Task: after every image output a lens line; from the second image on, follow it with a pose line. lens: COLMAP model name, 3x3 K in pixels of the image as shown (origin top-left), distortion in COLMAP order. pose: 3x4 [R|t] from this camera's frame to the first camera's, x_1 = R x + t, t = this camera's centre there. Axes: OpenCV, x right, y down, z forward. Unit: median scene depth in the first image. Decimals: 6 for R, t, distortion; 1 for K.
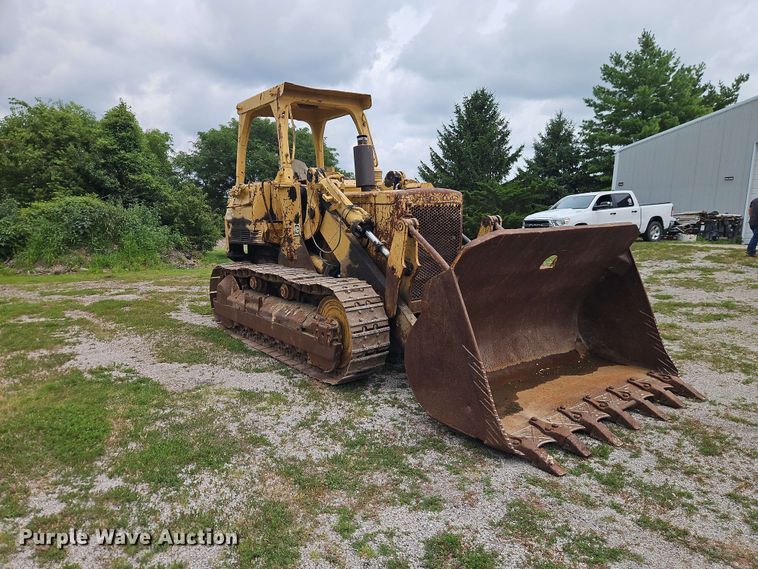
lens RADIAL K [[505.6, 0, 385.1], [0, 505.6, 295.7], [0, 0, 1]] dist [0.064275, -0.049345]
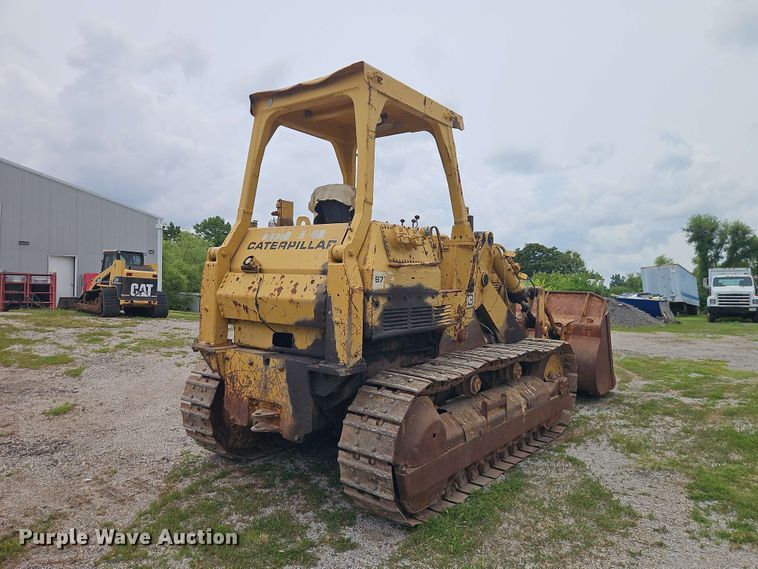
lens RADIAL K [[505.6, 0, 382.9], [0, 505.6, 282.0], [0, 0, 1]] dist [0.064275, -0.049345]
pose [[-0.260660, 0.000812, 0.965430, -0.907088], [0.138622, 0.989669, 0.036595, -0.206459], [-0.955427, 0.143368, -0.258079, 1.332216]]
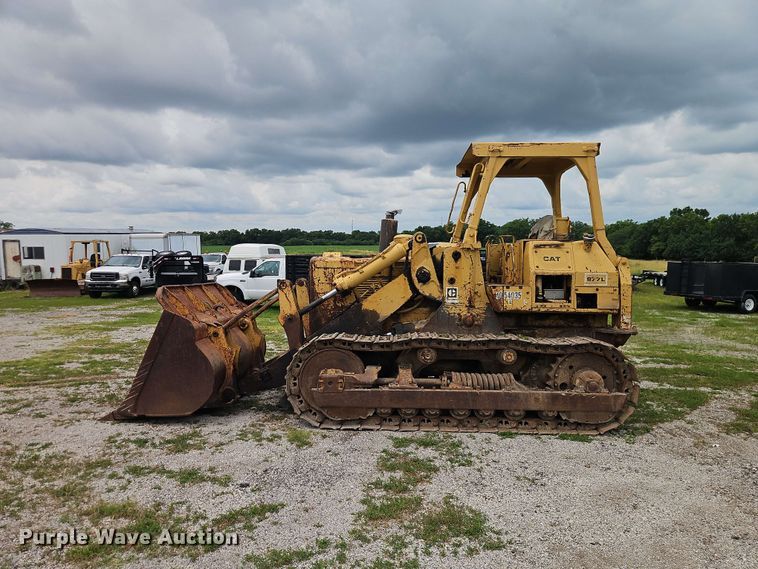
lens RADIAL K [[505.6, 0, 379.1], [0, 505.6, 299.5], [0, 0, 1]] dist [0.064275, -0.049345]
pose [[-0.624253, 0.057753, -0.779085, 0.831129], [-0.125007, 0.977029, 0.172590, -0.289936], [0.771156, 0.205131, -0.602694, 1.597171]]
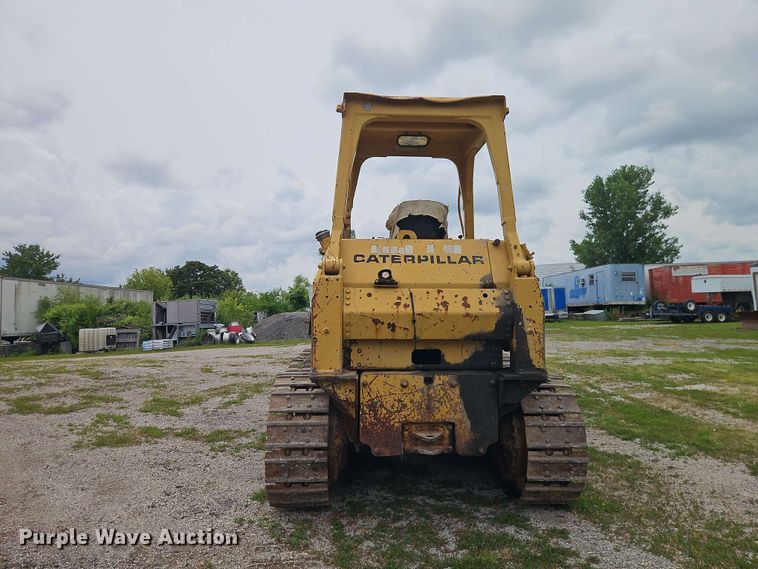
lens RADIAL K [[505.6, 0, 383.1], [0, 505.6, 282.2], [0, 0, 1]] dist [0.064275, -0.049345]
pose [[-0.816454, 0.035114, 0.576342, -0.576441], [0.105665, 0.990380, 0.089347, -0.278524], [-0.567660, 0.133847, -0.812310, 1.812856]]
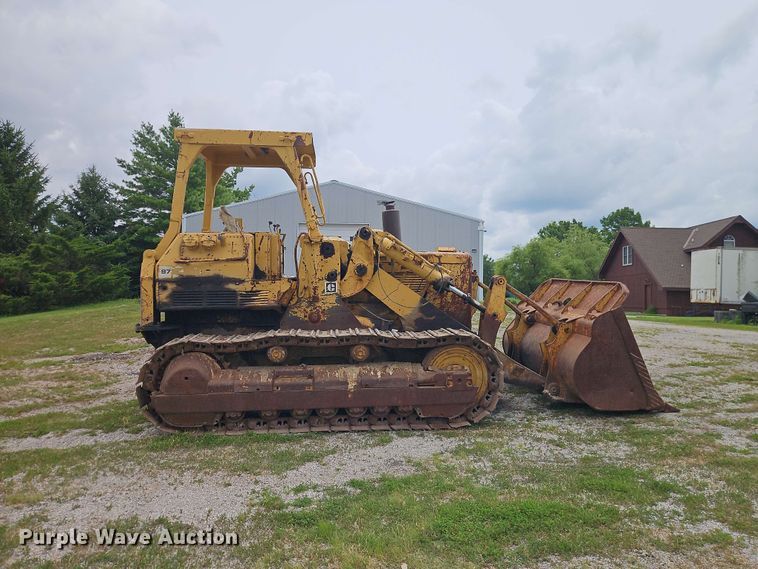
lens RADIAL K [[505.6, 0, 390.1], [0, 505.6, 286.2], [0, 0, 1]] dist [0.064275, -0.049345]
pose [[0.520486, -0.016104, 0.853718, -0.906776], [0.132013, 0.989318, -0.061823, -0.061531], [-0.843603, 0.144880, 0.517053, 0.429273]]
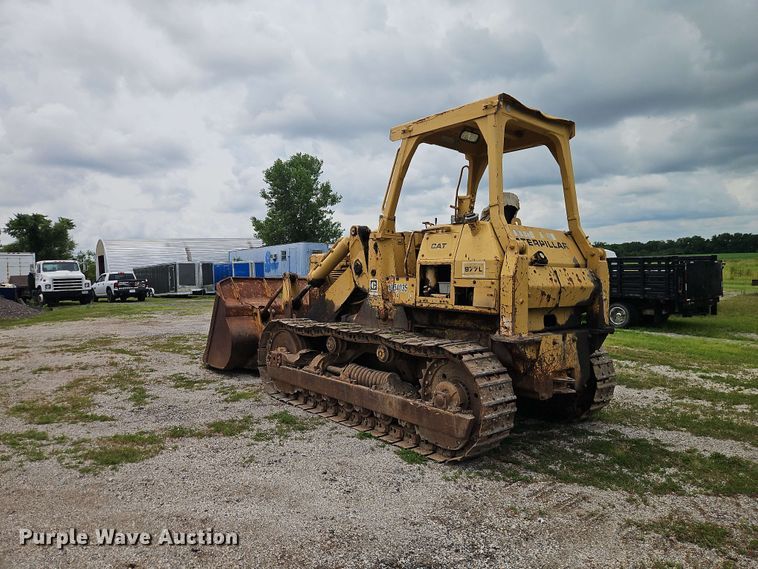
lens RADIAL K [[505.6, 0, 382.6], [0, 505.6, 287.3], [0, 0, 1]] dist [0.064275, -0.049345]
pose [[-0.998061, 0.004871, -0.062052, 0.041513], [-0.006721, 0.982670, 0.185240, -0.323238], [0.061879, 0.185298, -0.980732, 2.042260]]
